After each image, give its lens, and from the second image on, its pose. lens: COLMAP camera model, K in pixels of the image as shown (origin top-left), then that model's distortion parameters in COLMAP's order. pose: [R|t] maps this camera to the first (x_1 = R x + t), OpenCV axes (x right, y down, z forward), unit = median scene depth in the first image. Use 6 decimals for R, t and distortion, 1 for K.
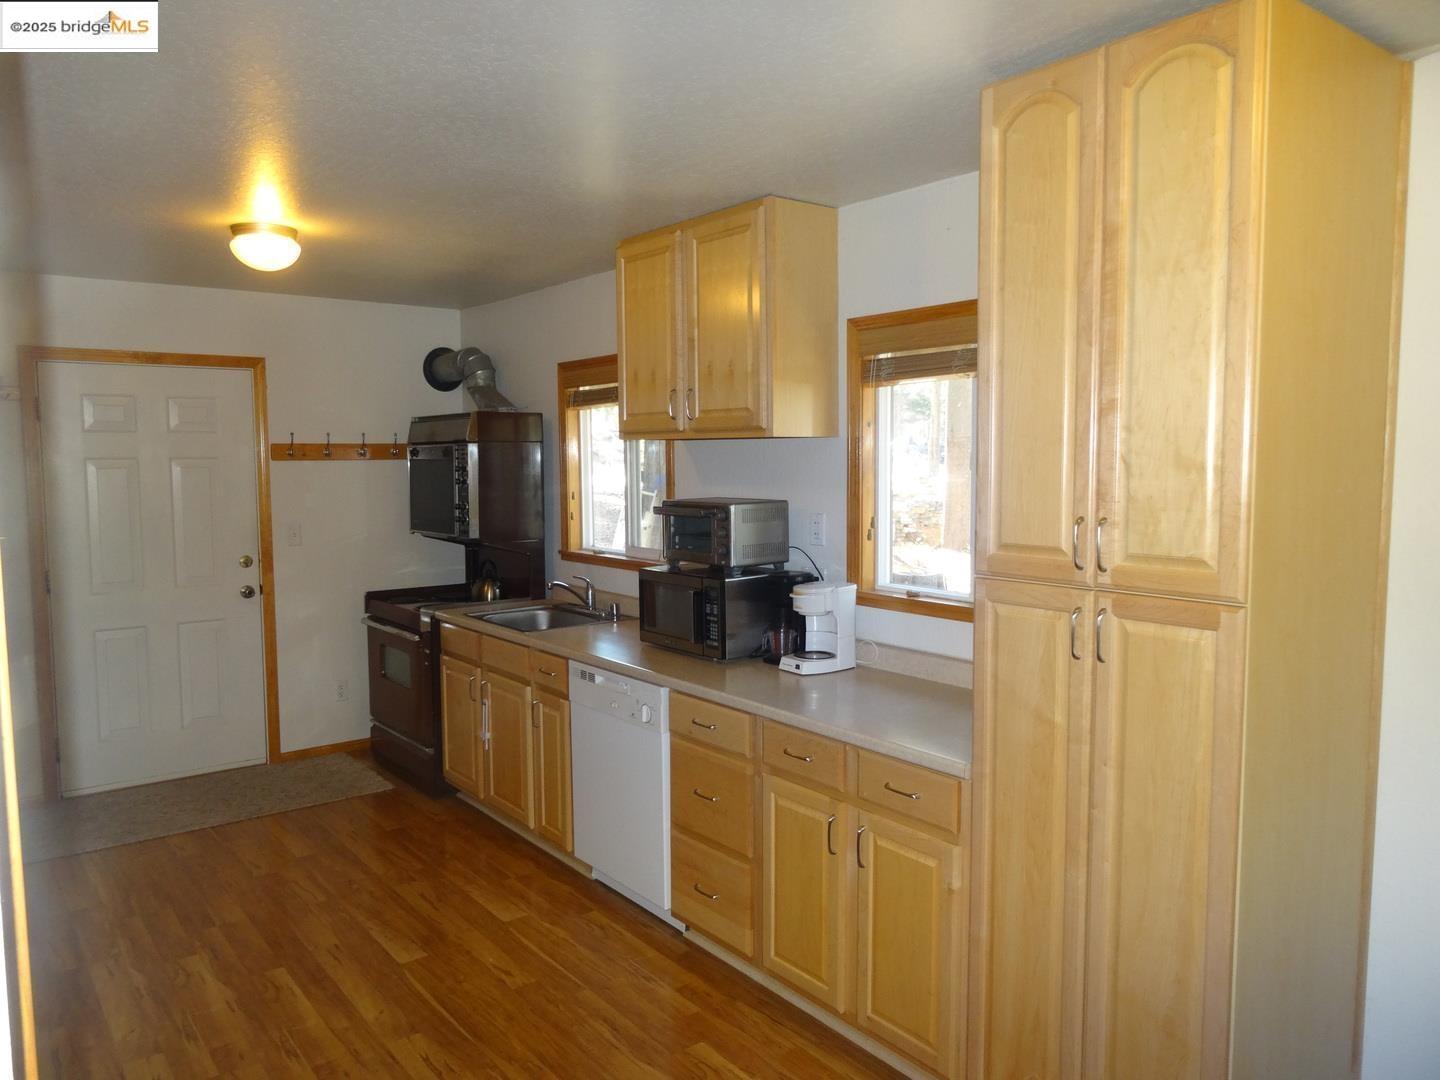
lens RADIAL K [[1030.4, 0, 720.0], [0, 1030.4, 540.0], [0, 0, 1]] dist [0.003746, -0.003681]
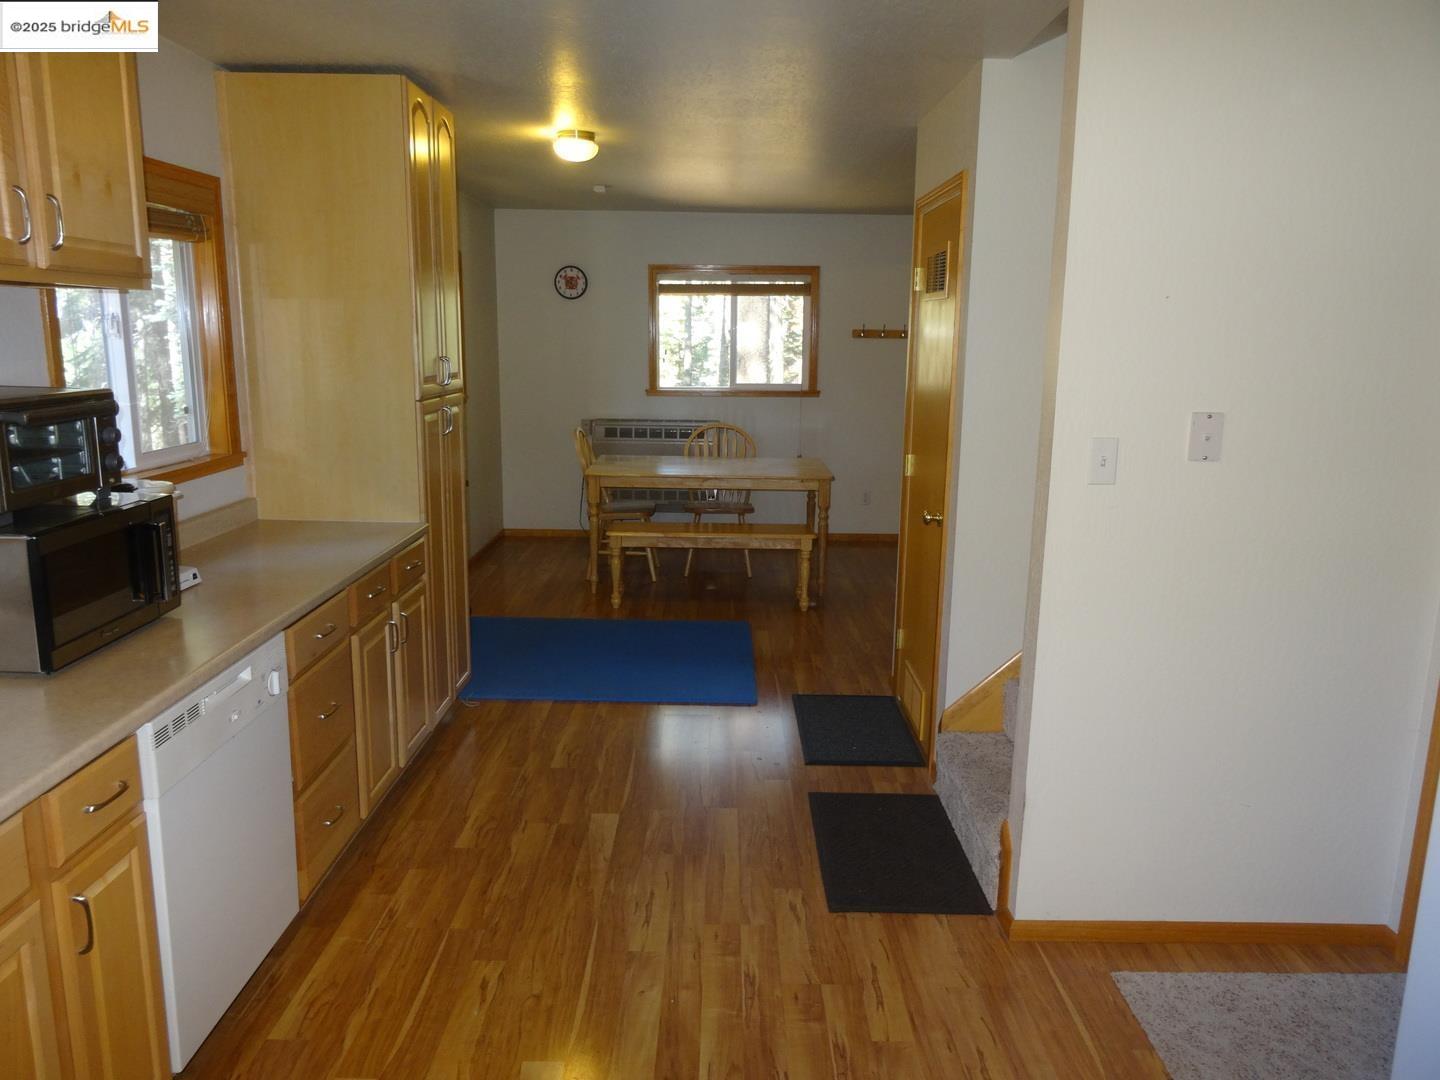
lens RADIAL K [[1030.4, 0, 720.0], [0, 1030.4, 540.0], [0, 0, 1]] dist [0.003746, -0.003681]
pose [[-0.788532, -0.128841, 0.601347, -0.750502], [0.037421, 0.965945, 0.256027, -0.100810], [-0.613854, 0.224389, -0.756857, 1.358217]]
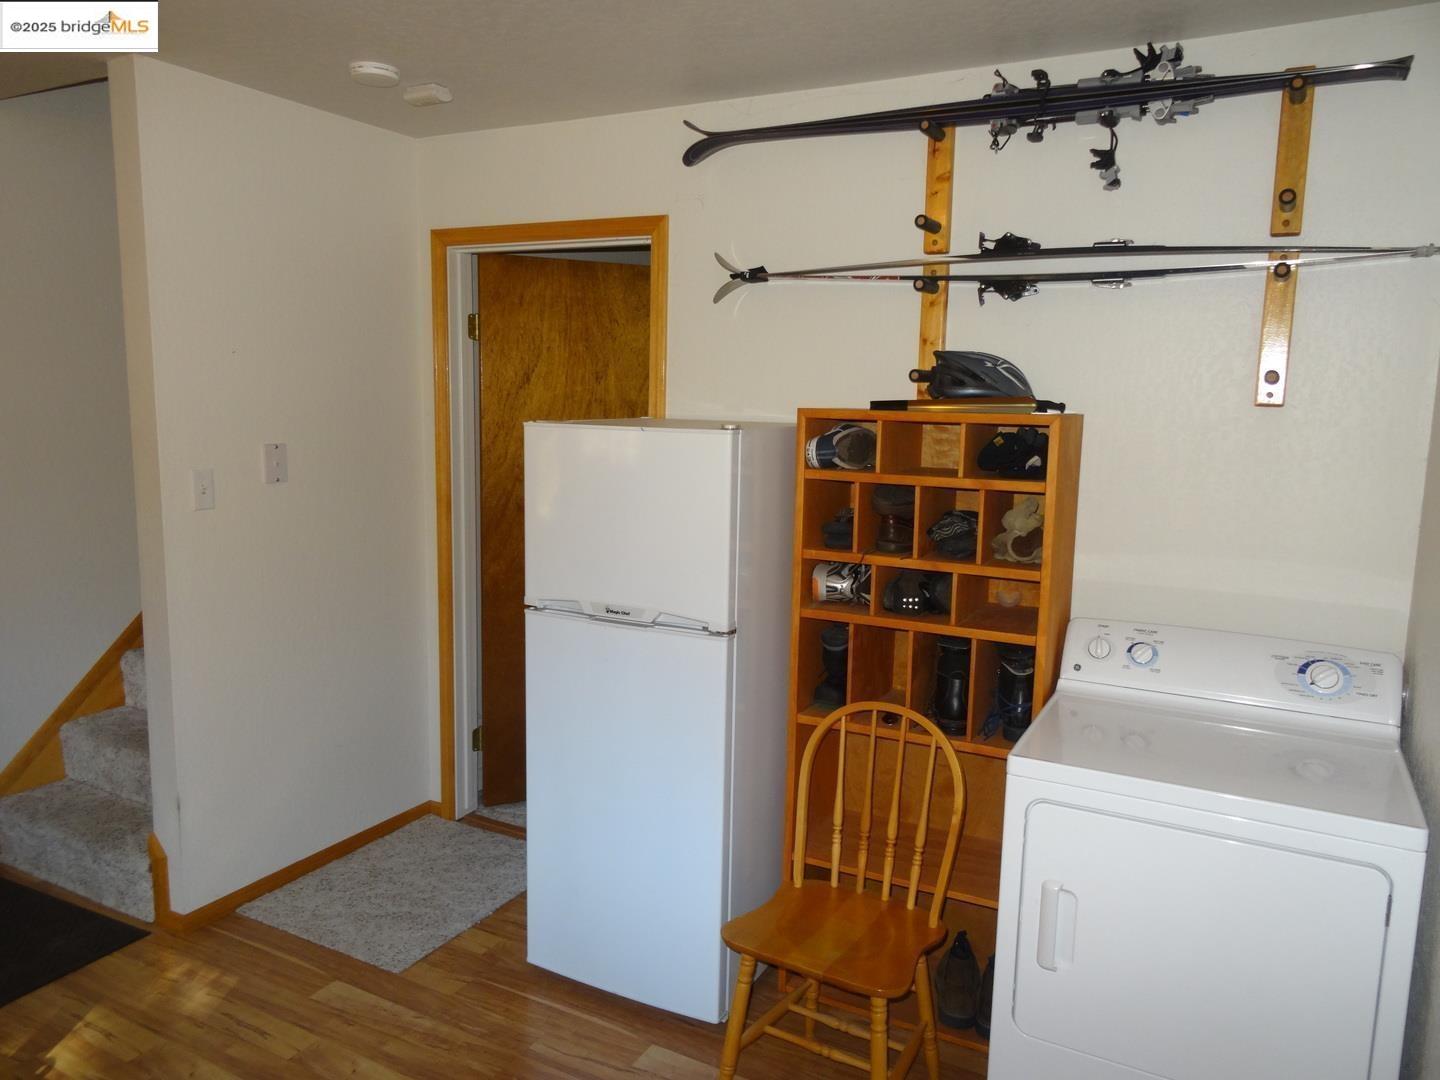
lens RADIAL K [[1030.4, 0, 720.0], [0, 1030.4, 540.0], [0, 0, 1]] dist [0.003746, -0.003681]
pose [[-0.913964, 0.044835, -0.403311, -0.558359], [-0.049751, 0.973999, 0.221022, -0.127937], [0.402734, 0.222072, -0.887969, 1.571573]]
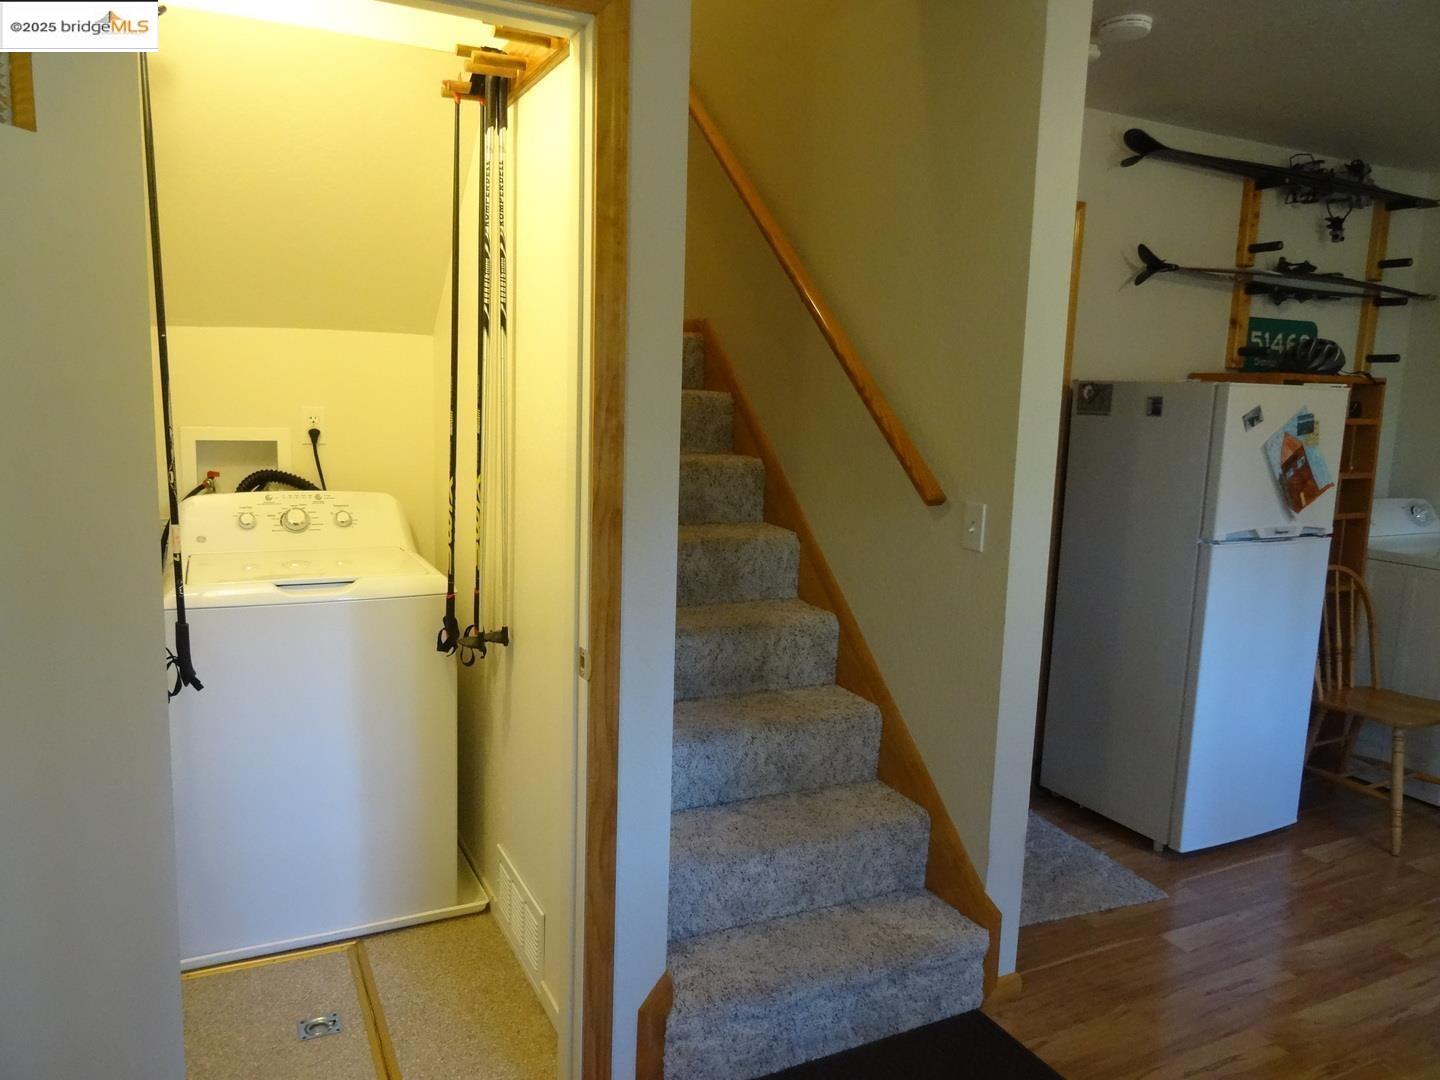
lens RADIAL K [[1030.4, 0, 720.0], [0, 1030.4, 540.0], [0, 0, 1]] dist [0.003746, -0.003681]
pose [[-0.195427, 0.142521, -0.970307, 0.254720], [-0.109616, 0.980011, 0.166023, -0.000341], [0.974573, 0.138806, -0.175898, 0.533359]]
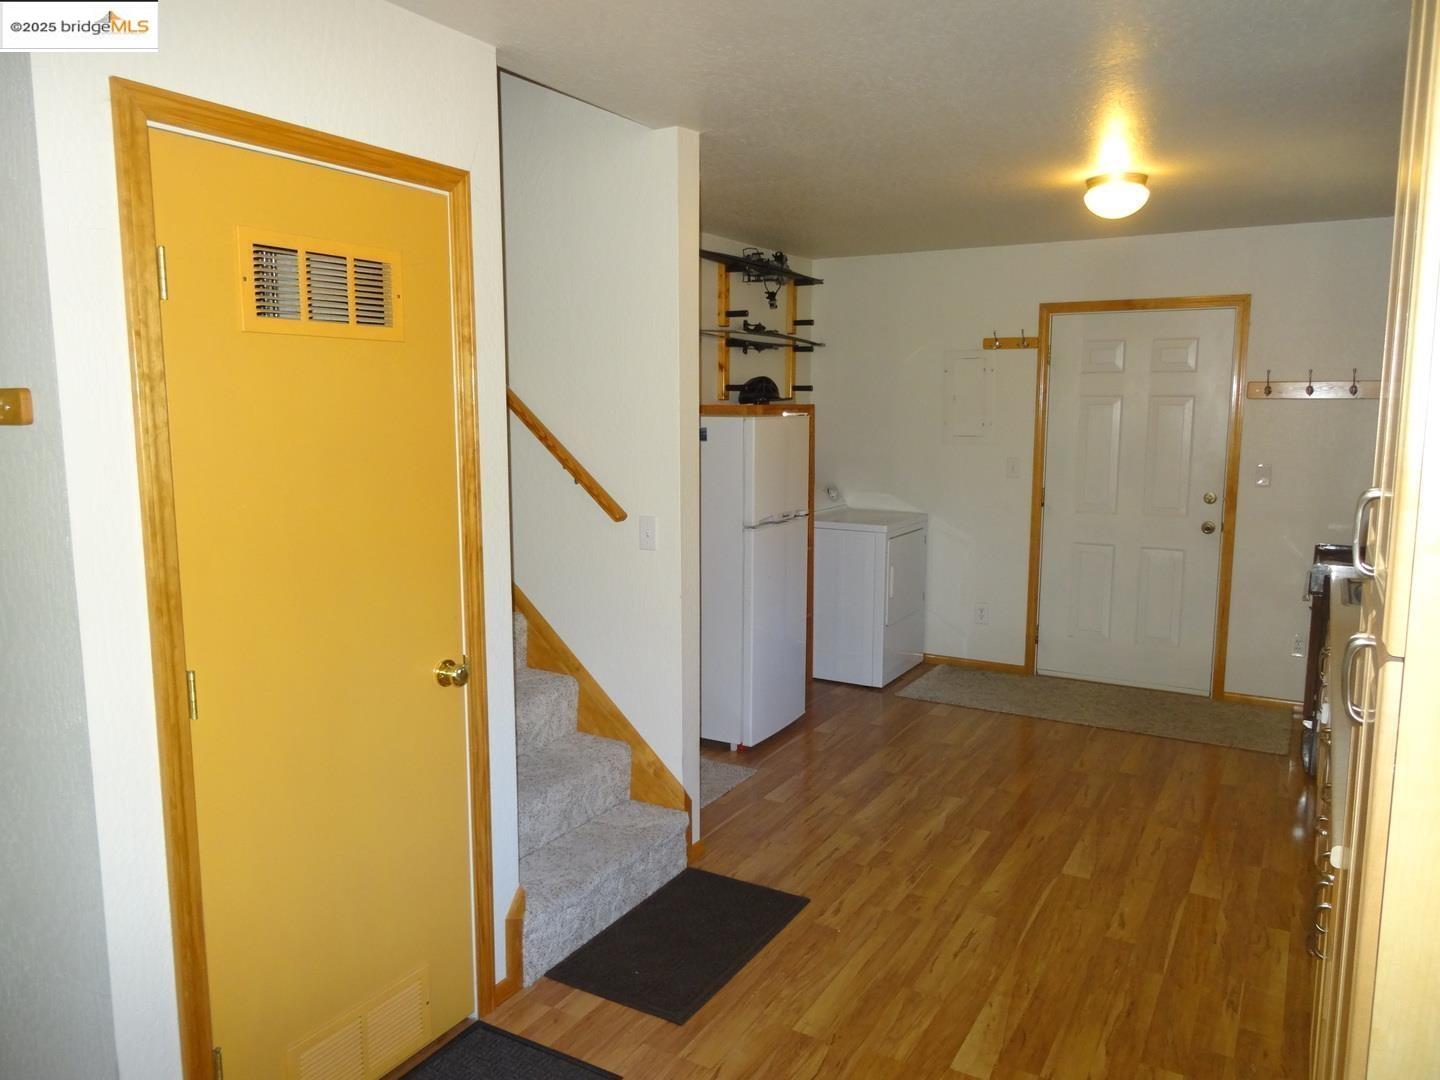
lens RADIAL K [[1030.4, 0, 720.0], [0, 1030.4, 540.0], [0, 0, 1]] dist [0.003746, -0.003681]
pose [[0.374366, 0.130404, -0.918066, 0.485997], [-0.077592, 0.990995, 0.109123, -0.019601], [0.924029, 0.030383, 0.381113, 0.251318]]
